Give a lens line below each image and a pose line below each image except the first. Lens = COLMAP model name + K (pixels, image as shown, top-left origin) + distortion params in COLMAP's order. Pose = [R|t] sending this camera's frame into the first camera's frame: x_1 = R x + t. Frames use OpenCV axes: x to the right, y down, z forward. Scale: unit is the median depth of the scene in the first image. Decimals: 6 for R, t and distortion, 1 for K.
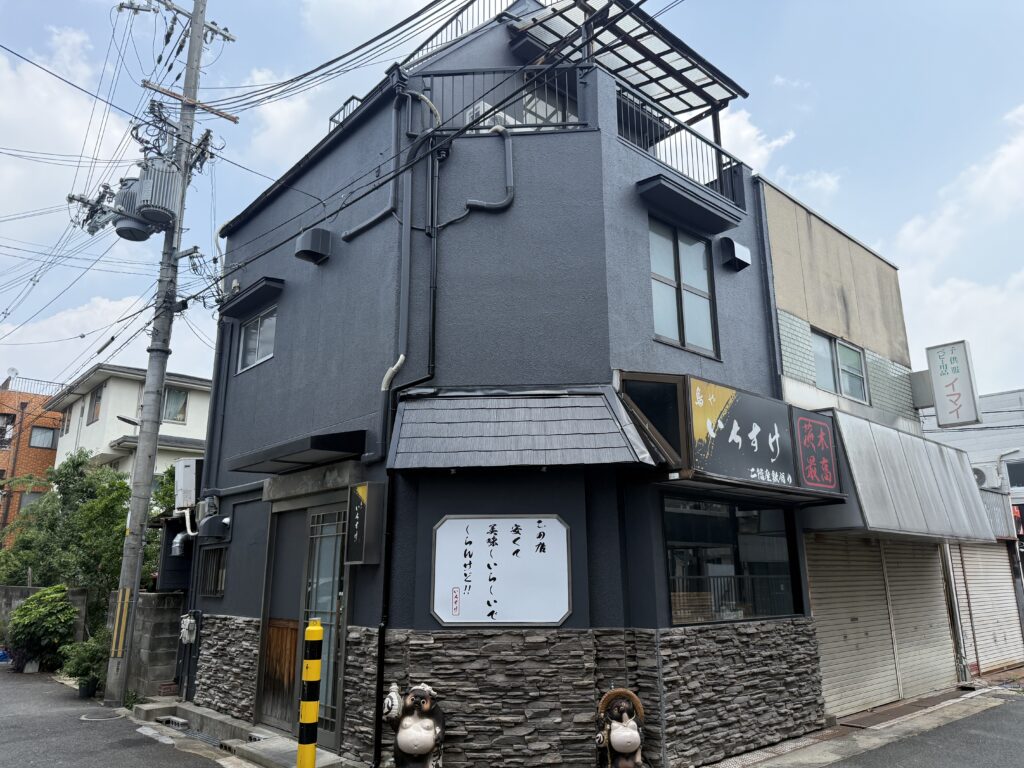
lens RADIAL K [[732.9, 0, 512.0], [0, 732.9, 384.0], [0, 0, 1]] dist [-0.000702, -0.000191]
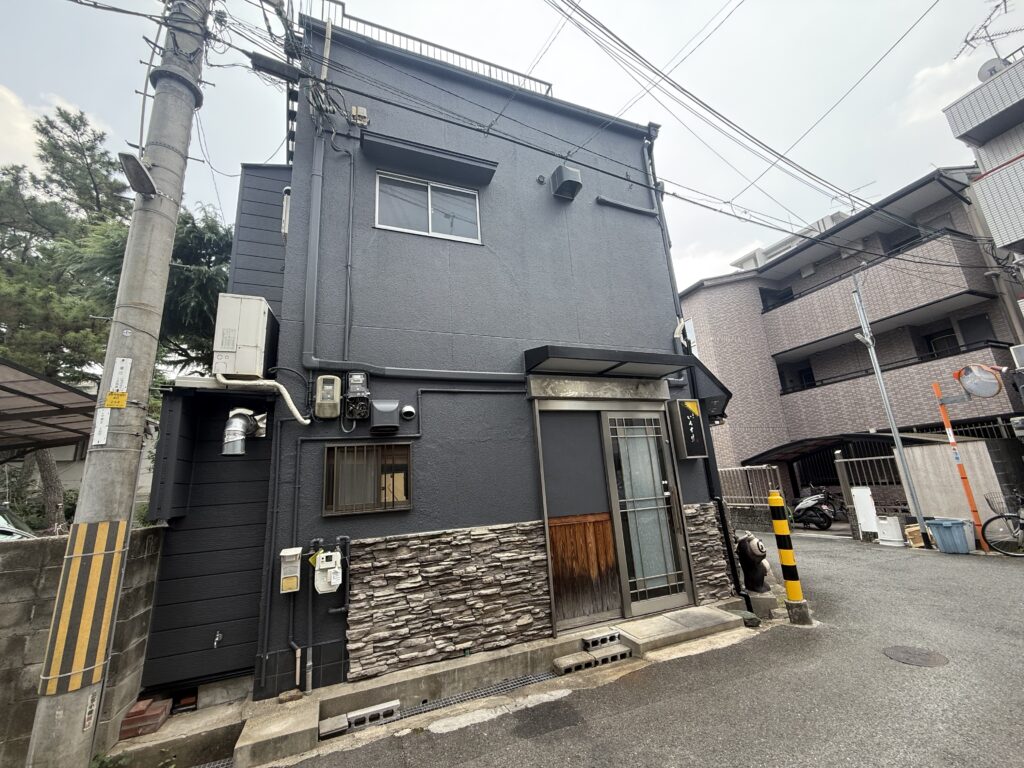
lens RADIAL K [[407.6, 0, 512.0], [0, 407.6, 384.0], [0, 0, 1]] dist [-0.000435, -0.000009]
pose [[0.345407, 0.211832, 0.914233, -1.001233], [-0.178377, 0.971251, -0.157651, 0.278991], [-0.921345, -0.108624, 0.373262, 0.997300]]
